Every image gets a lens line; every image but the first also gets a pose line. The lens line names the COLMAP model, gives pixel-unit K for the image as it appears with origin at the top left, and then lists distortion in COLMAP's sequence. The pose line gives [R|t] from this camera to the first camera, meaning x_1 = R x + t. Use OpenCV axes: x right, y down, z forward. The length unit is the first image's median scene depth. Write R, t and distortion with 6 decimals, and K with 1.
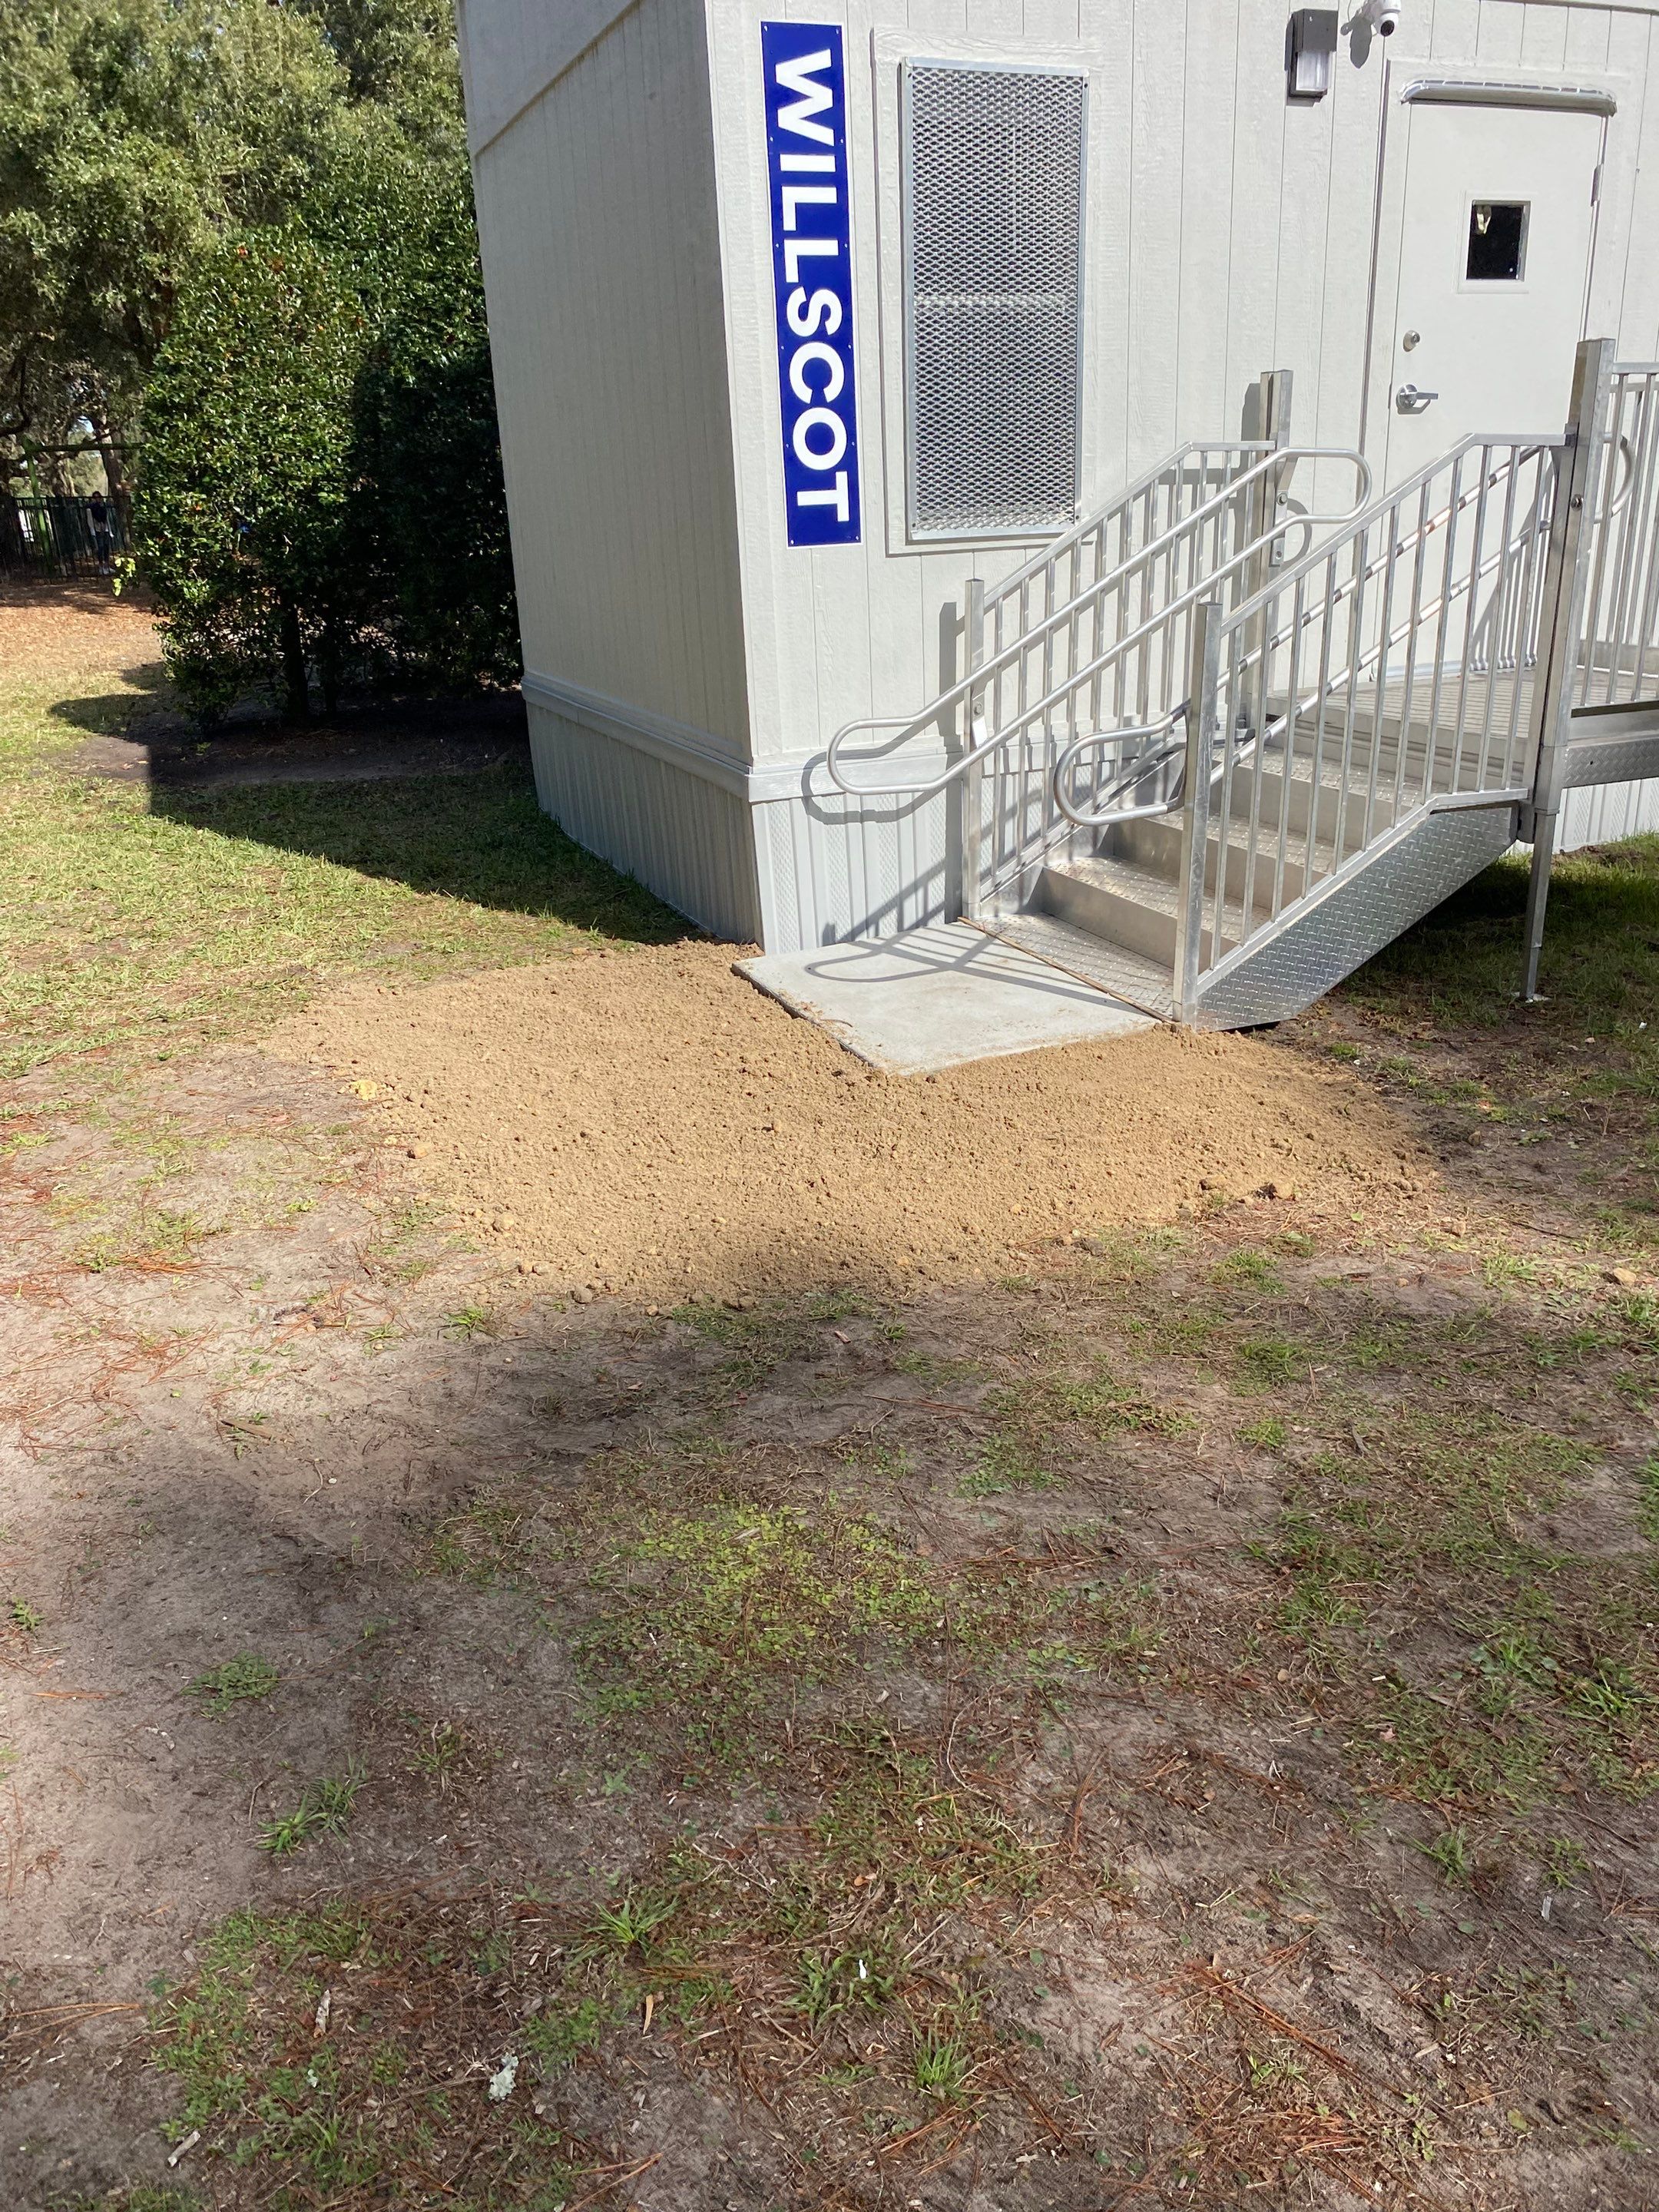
lens RADIAL K [[1699.0, 0, 829.5], [0, 1699.0, 1106.0], [0, 0, 1]] dist [-0.003303, -0.002644]
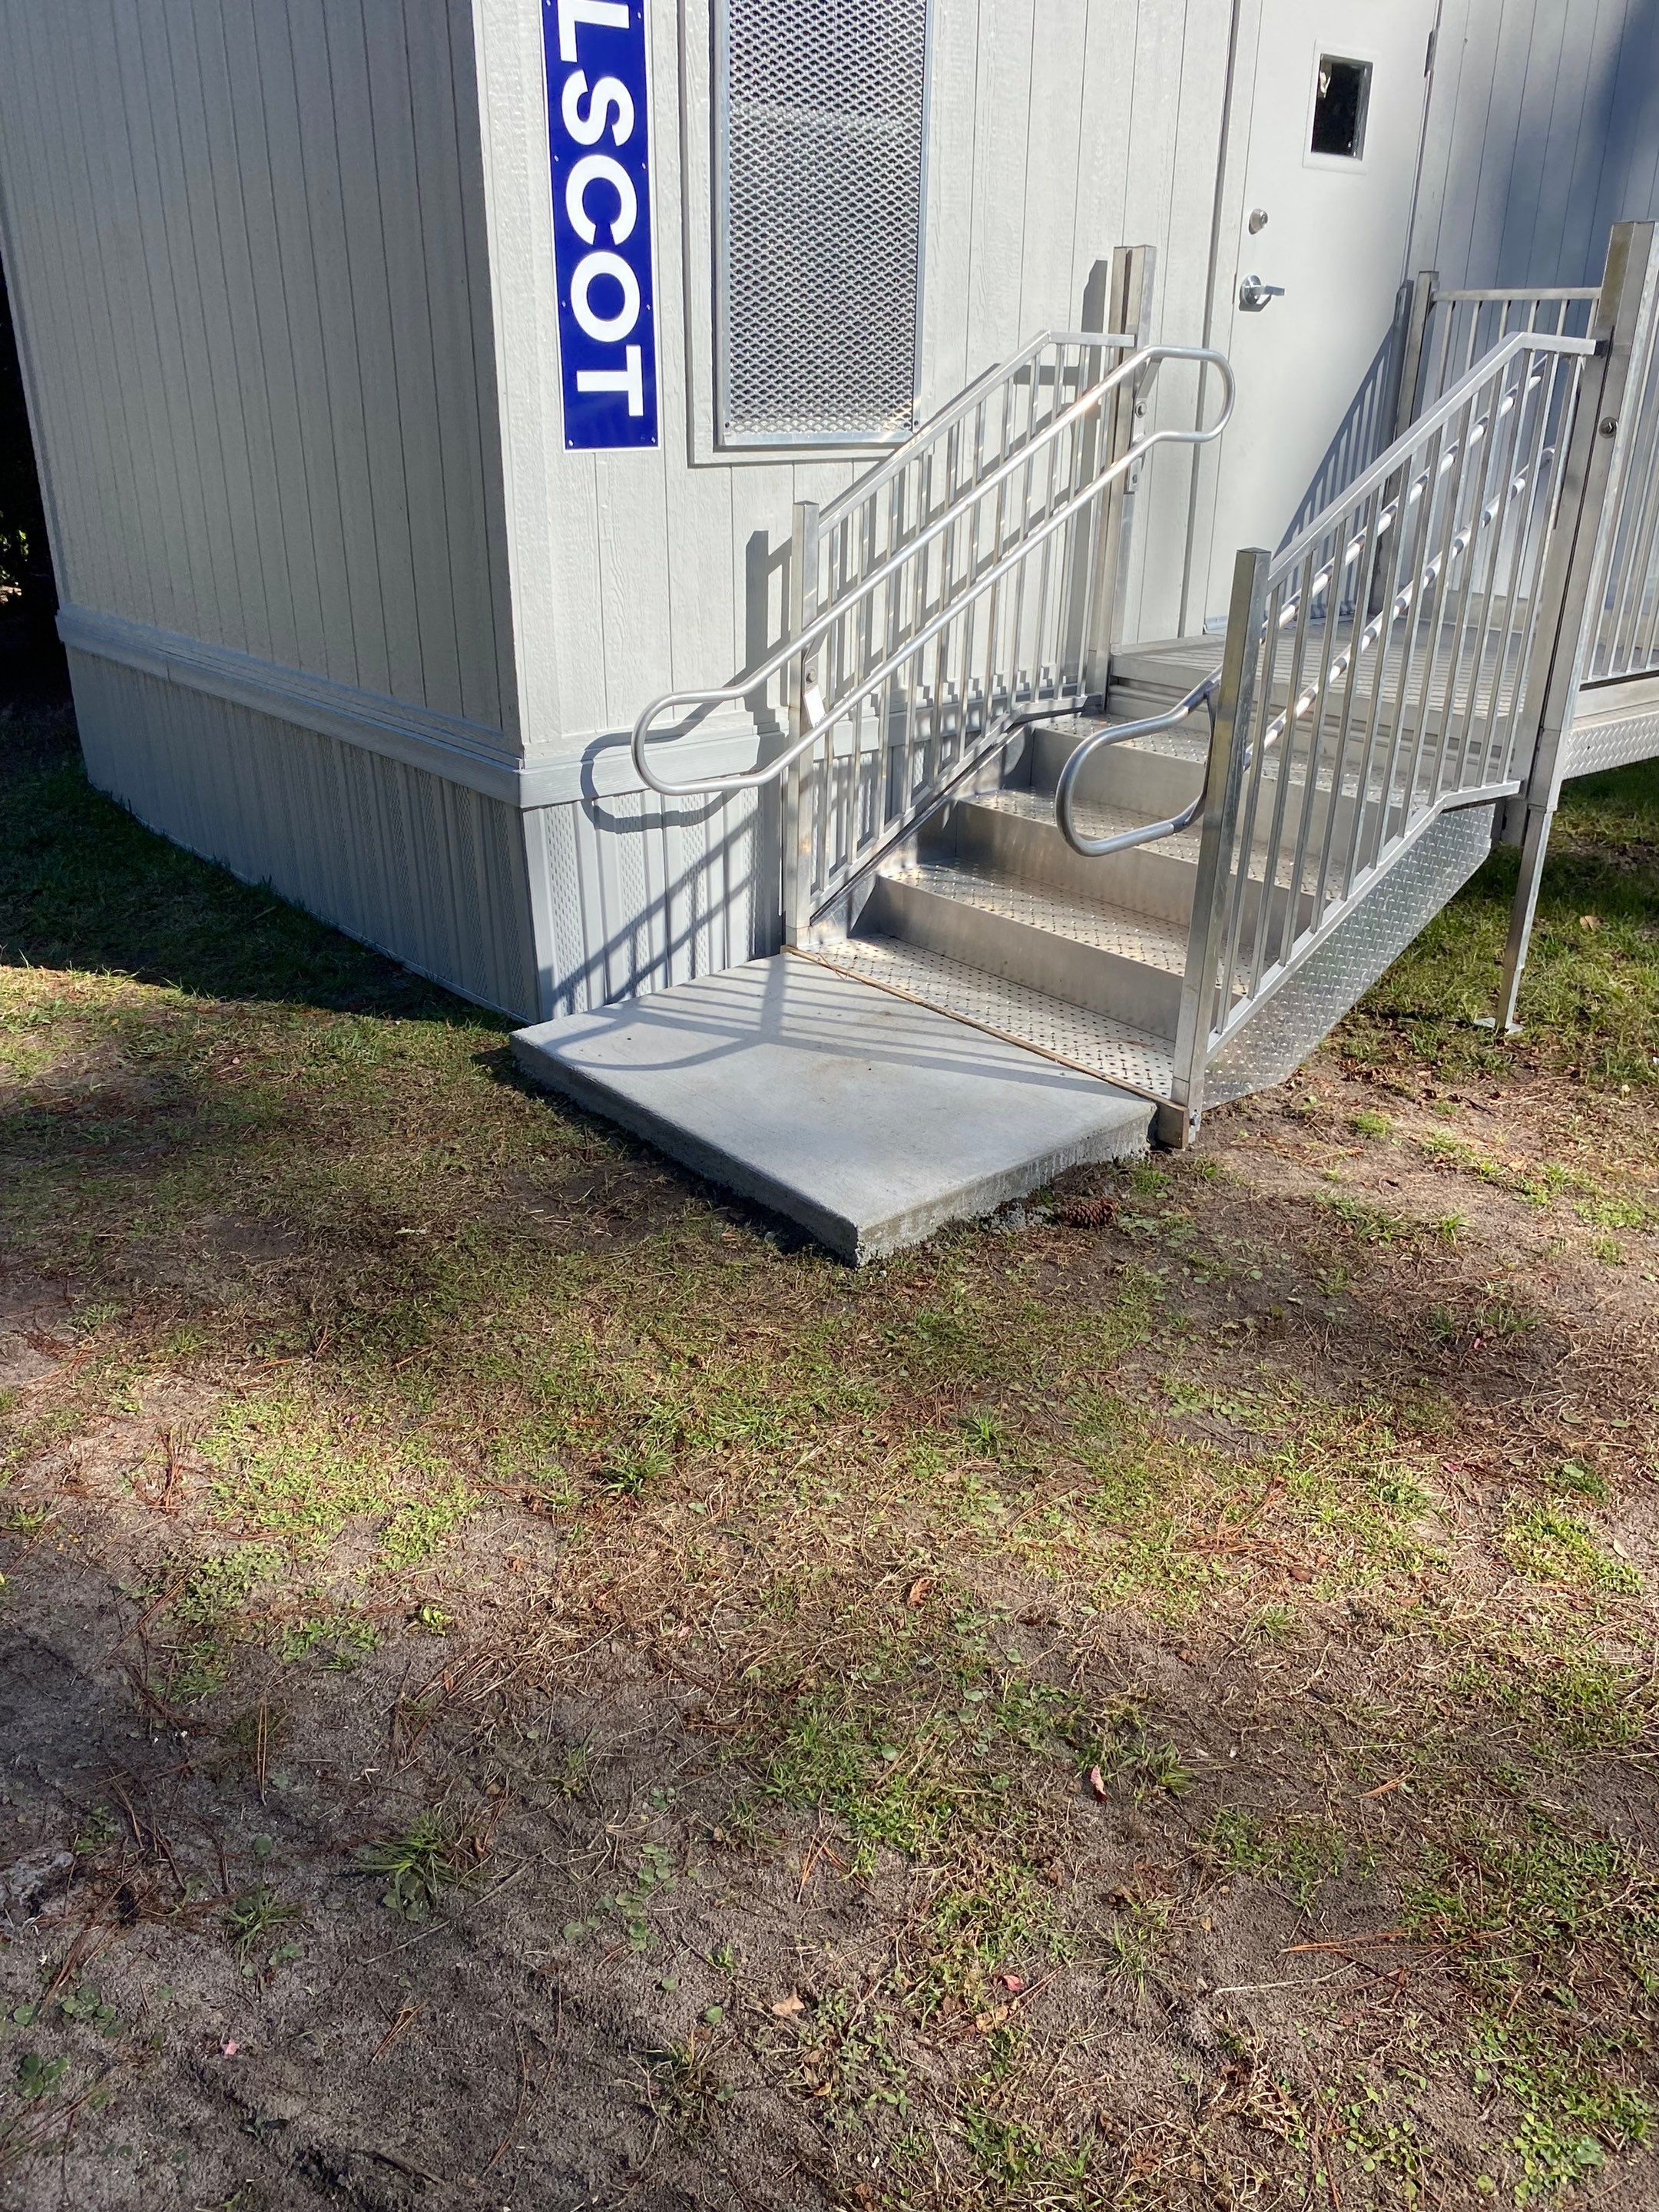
lens RADIAL K [[1753.7, 0, 829.5], [0, 1753.7, 1106.0], [0, 0, 1]] dist [0.004983, 0.012968]
pose [[0.953421, -0.073444, 0.292566, -0.158219], [0.062026, 0.996914, 0.048126, -0.085842], [-0.295197, -0.027737, 0.955034, 0.263897]]
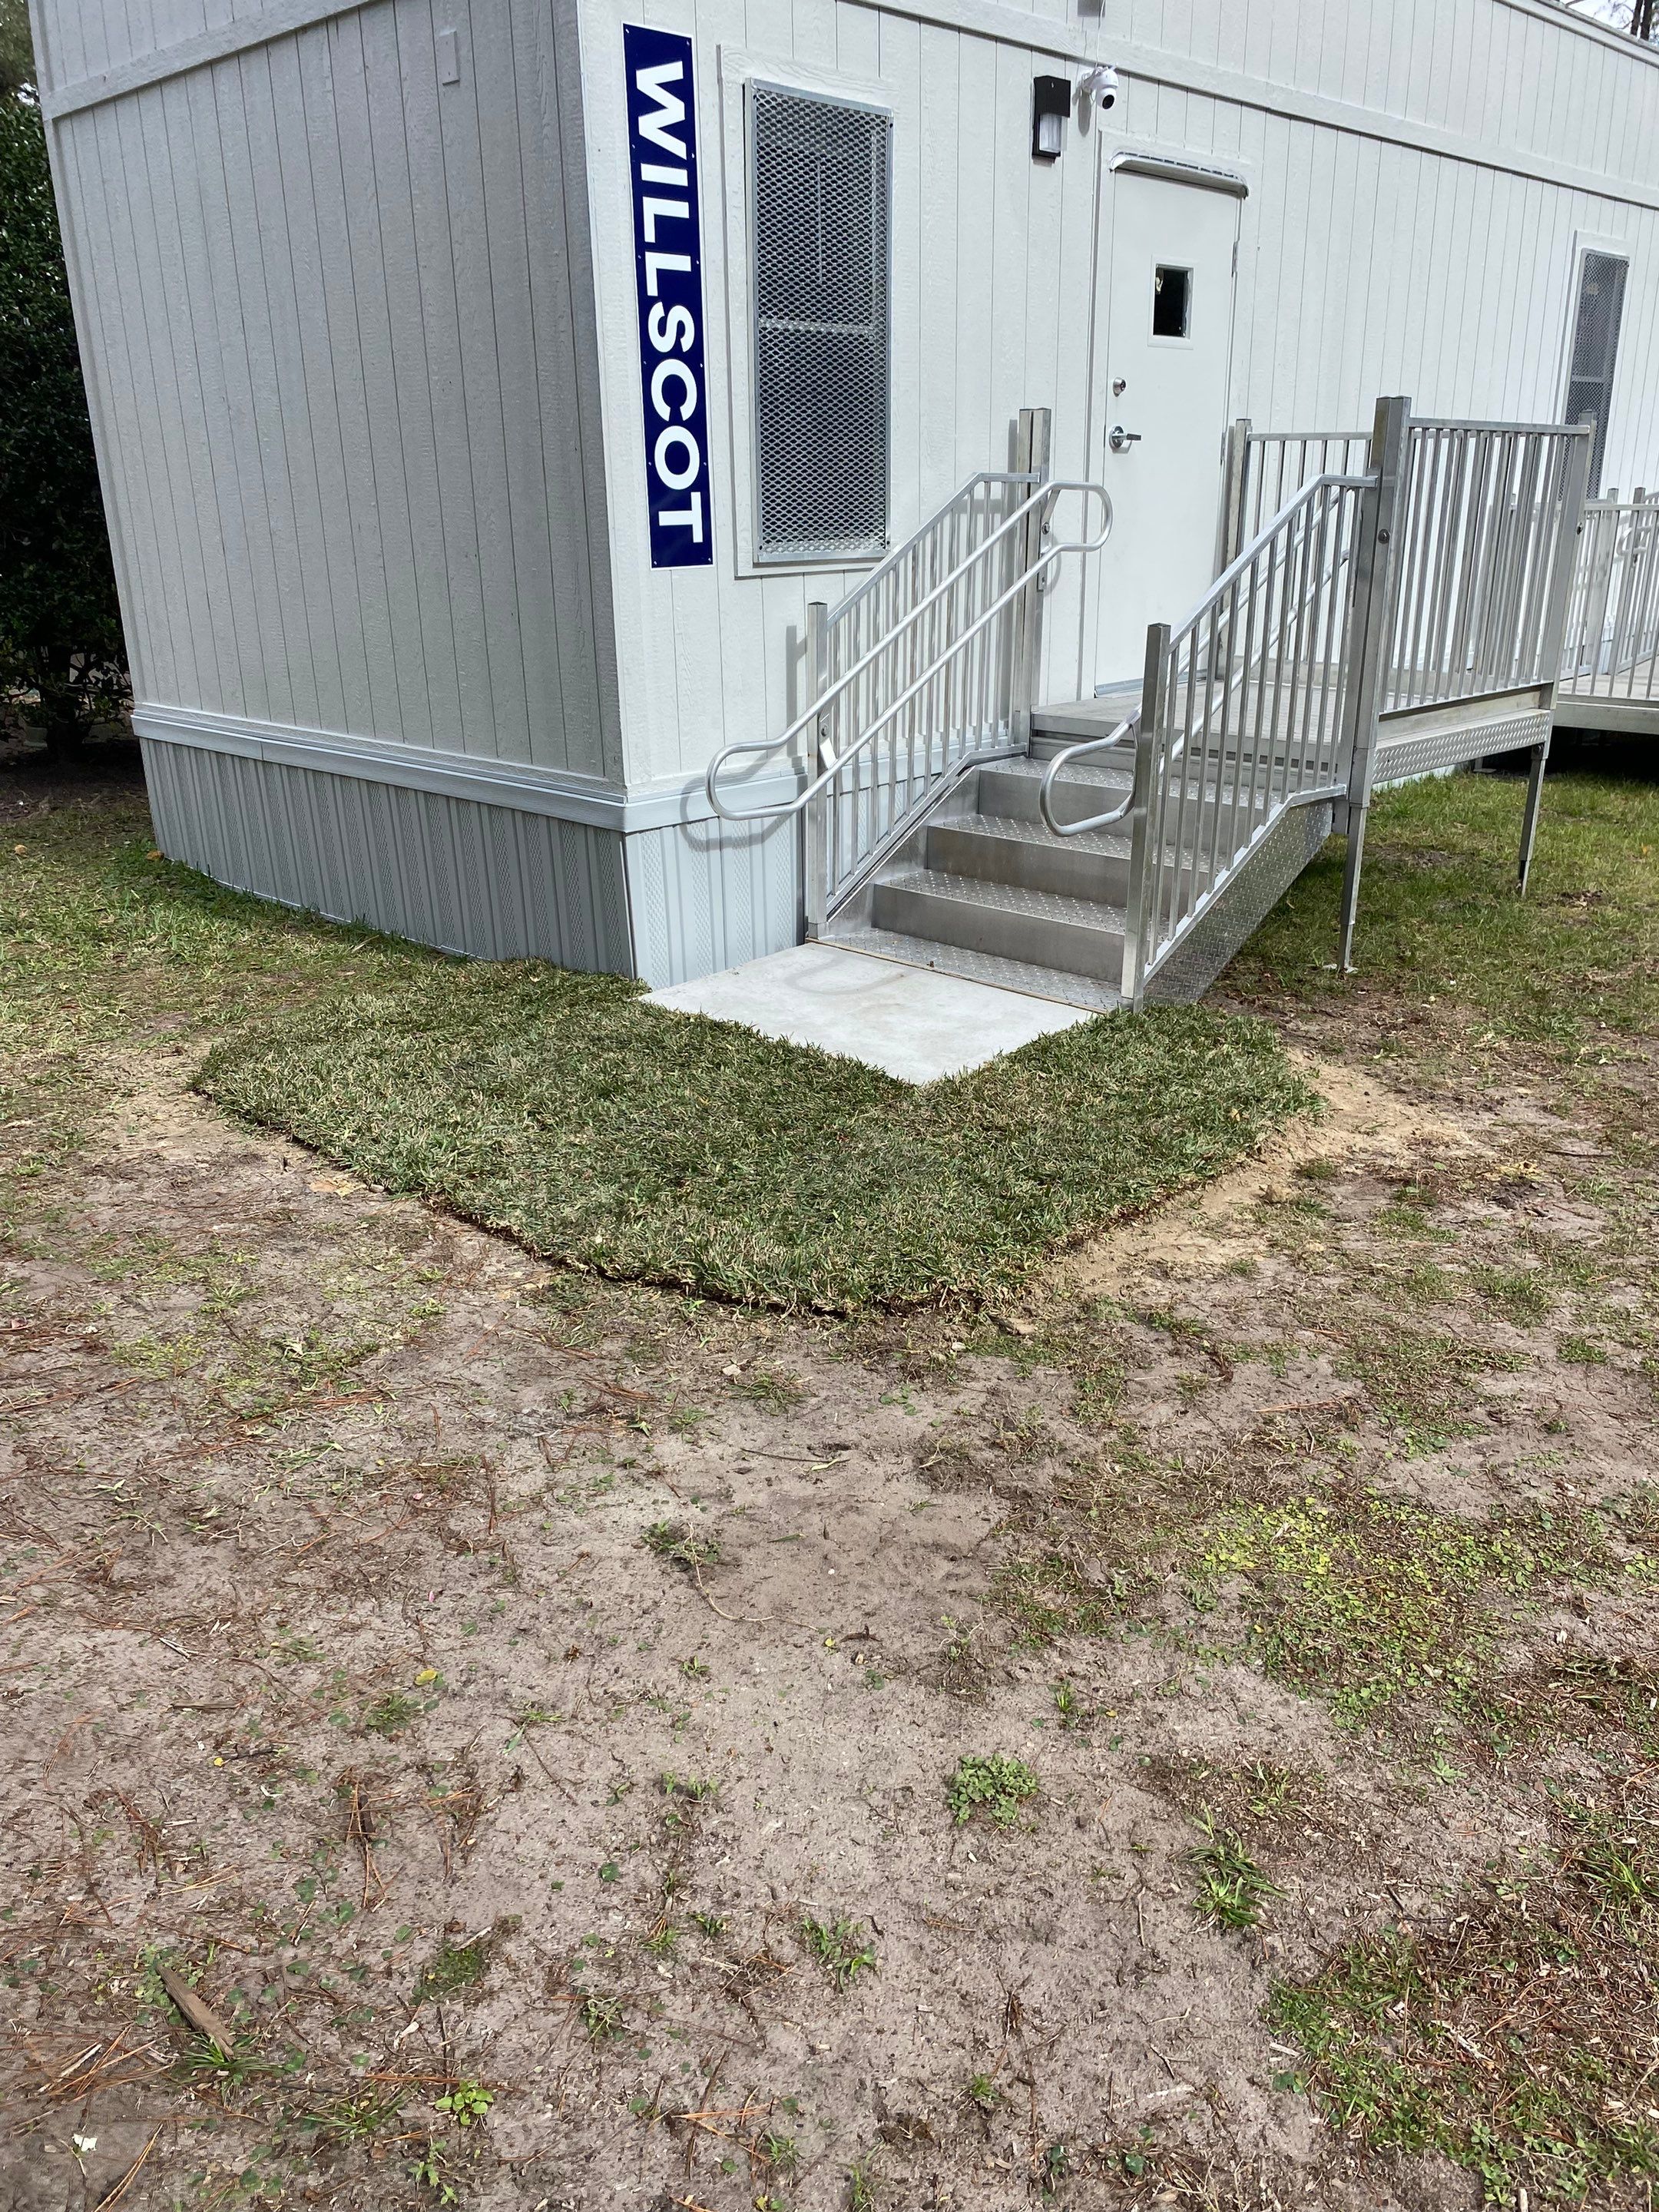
lens RADIAL K [[1740.9, 0, 870.4], [0, 1740.9, 1107.4], [0, 0, 1]] dist [0.002509, 0.000654]
pose [[0.911305, -0.110507, 0.396624, -0.345332], [0.117523, 0.993048, 0.006653, -0.017499], [-0.394602, 0.040550, 0.917957, 0.056927]]
